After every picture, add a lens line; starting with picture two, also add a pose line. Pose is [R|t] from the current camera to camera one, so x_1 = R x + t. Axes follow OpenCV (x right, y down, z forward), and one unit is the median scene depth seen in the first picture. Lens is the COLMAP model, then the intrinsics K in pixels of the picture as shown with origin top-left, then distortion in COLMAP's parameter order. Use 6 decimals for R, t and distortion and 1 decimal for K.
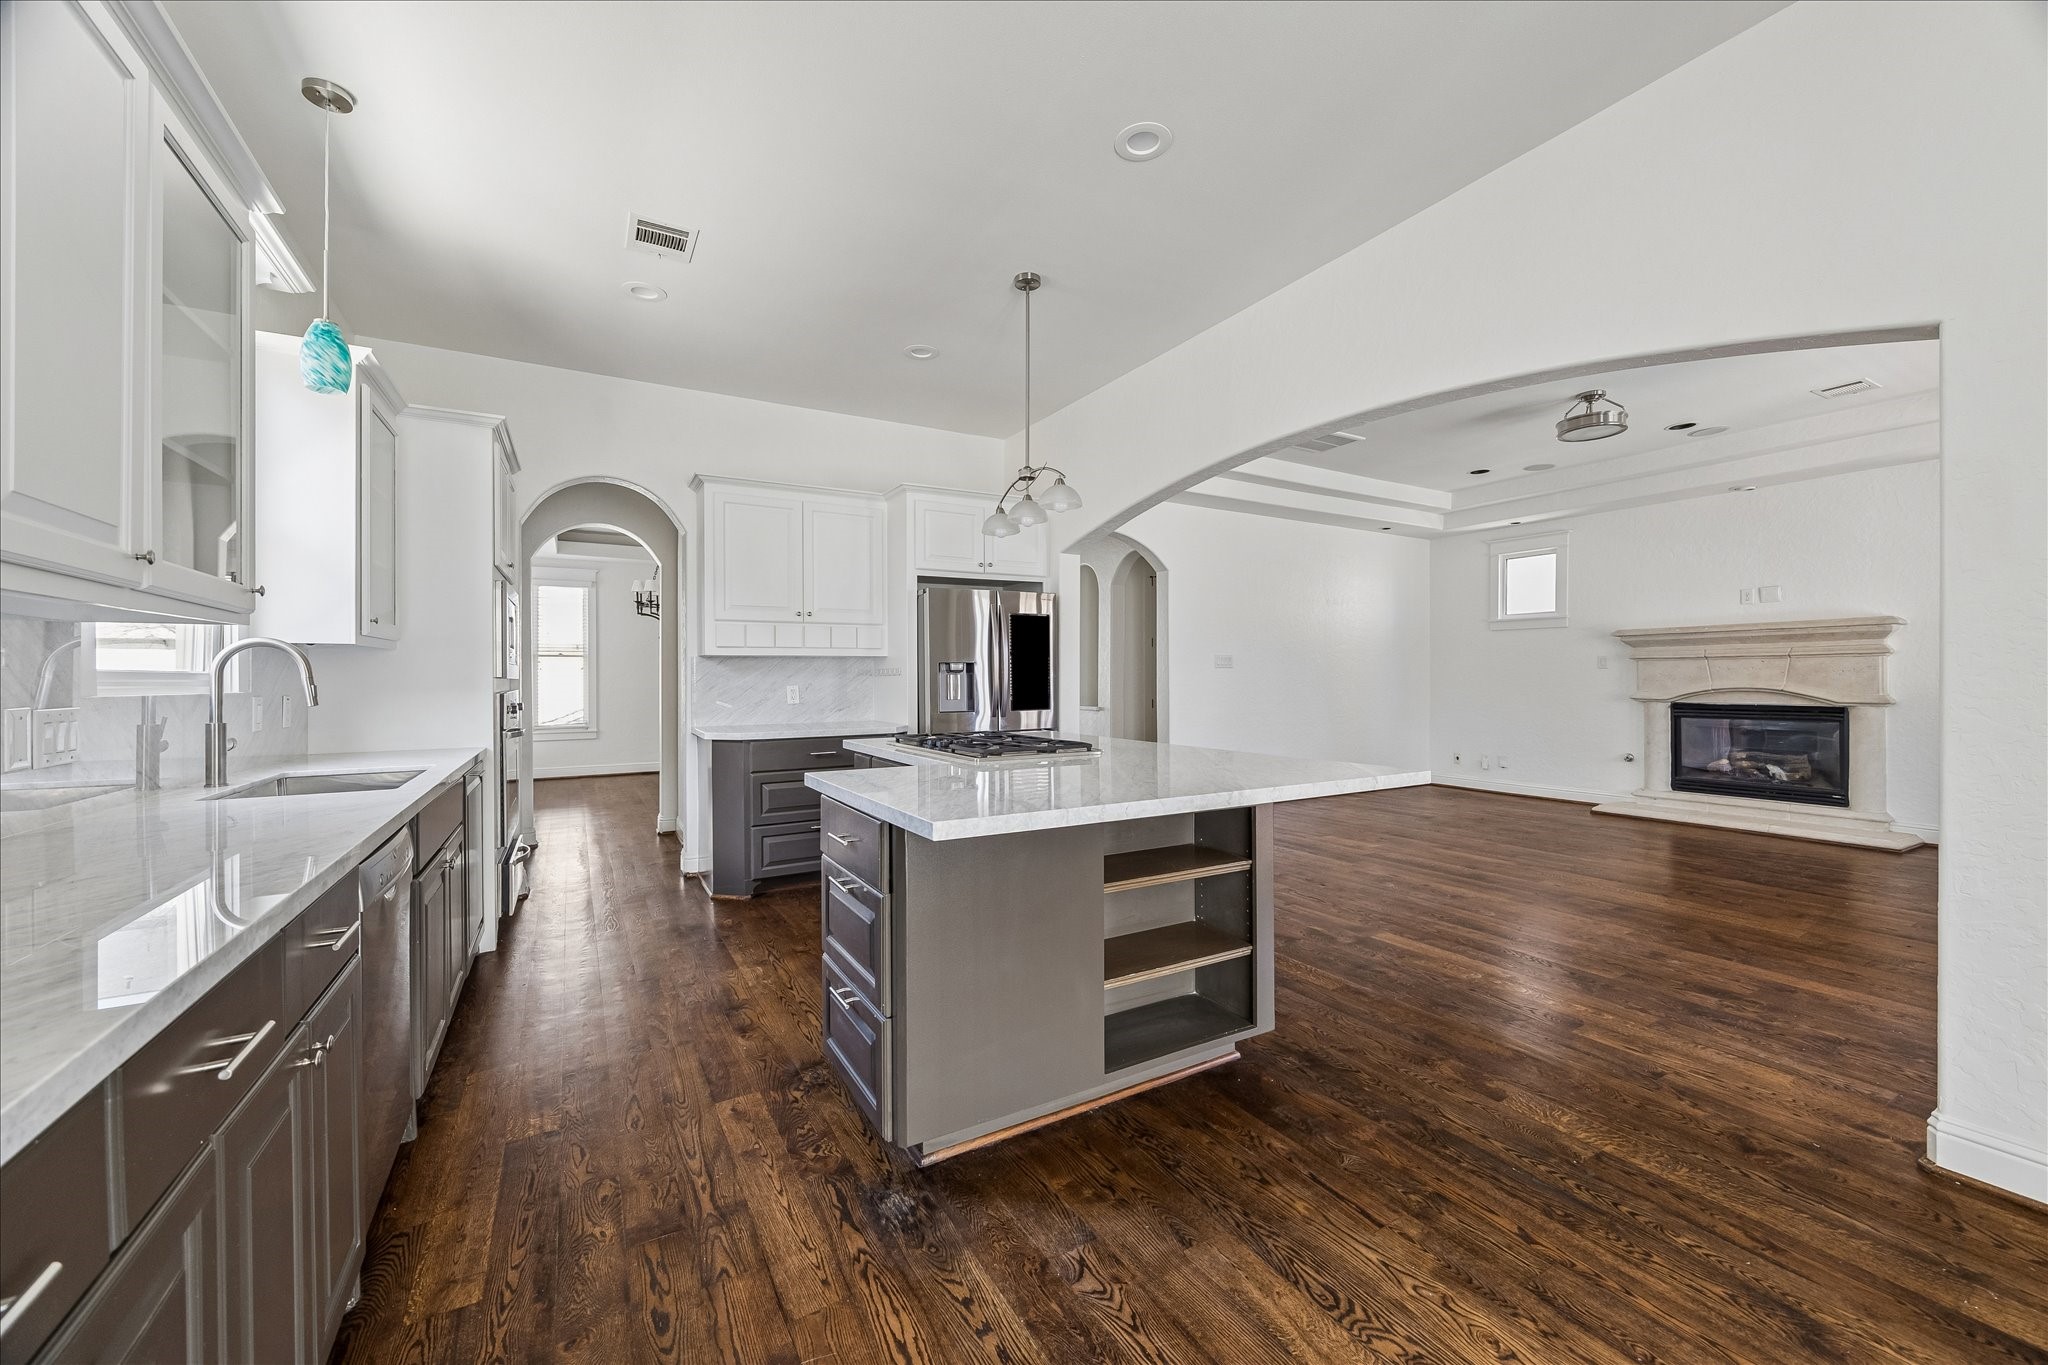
lens RADIAL K [[789.7, 0, 1026.1], [0, 789.7, 680.0], [0, 0, 1]] dist [0.001749, 0.000028]
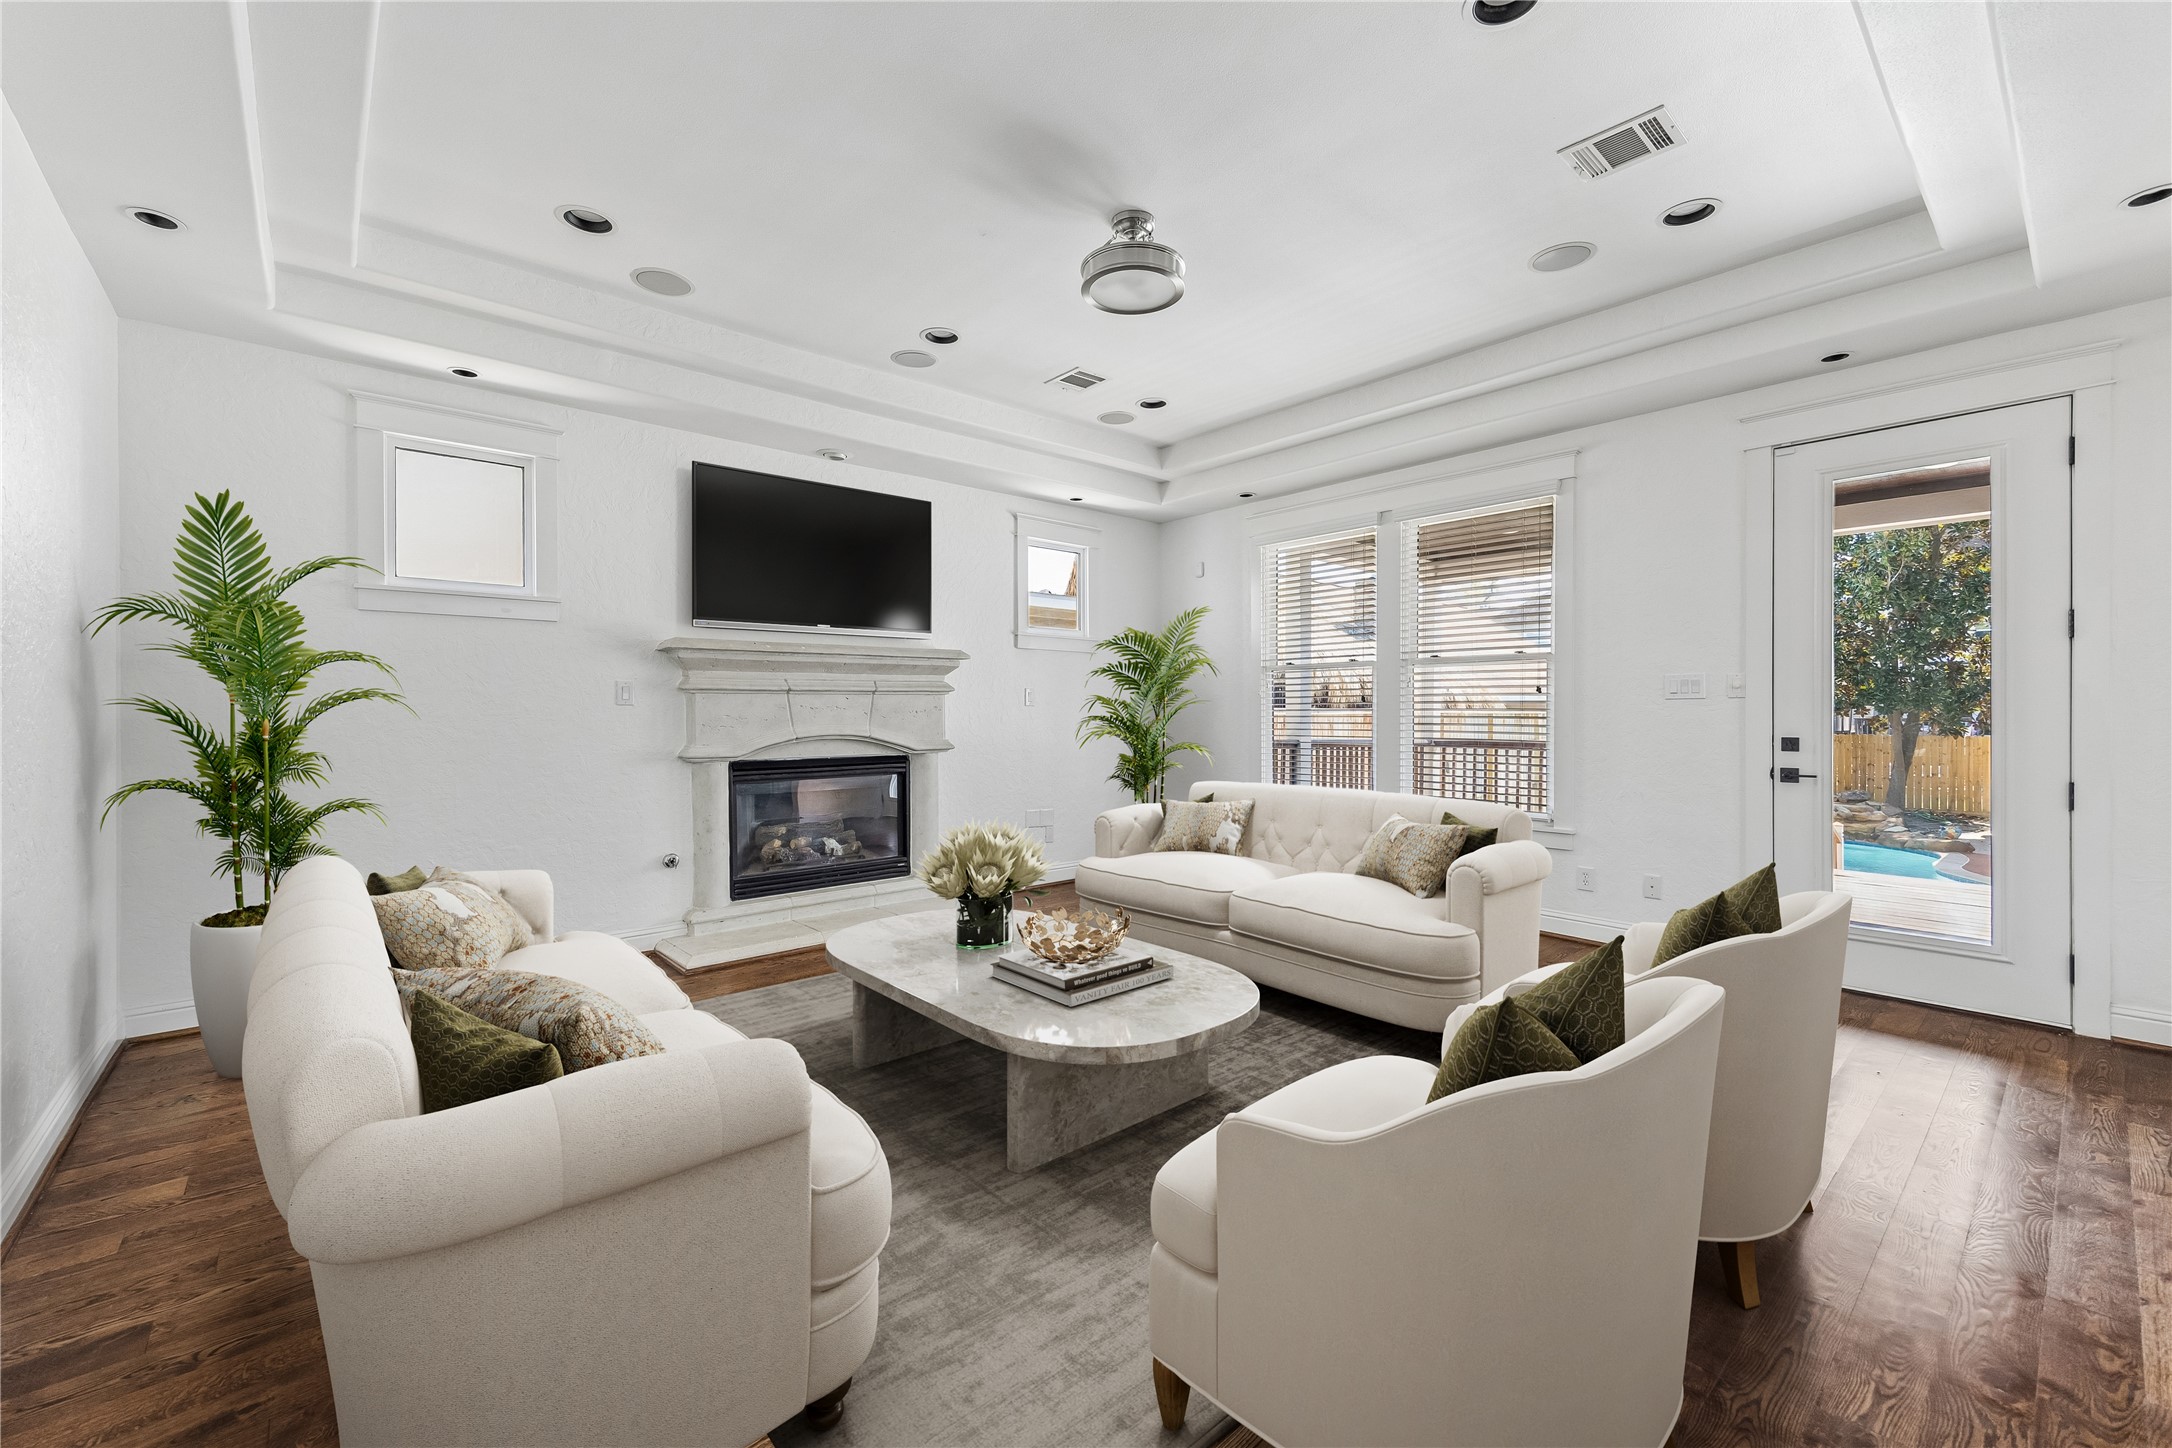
lens RADIAL K [[889.3, 0, 1089.3], [0, 889.3, 713.8], [0, 0, 1]] dist [0.000573, 0.000014]
pose [[-0.197938, -0.001085, 0.980214, 0.075843], [0.004926, 0.999986, 0.002102, -0.008815], [-0.980202, 0.005244, -0.197930, 0.887730]]
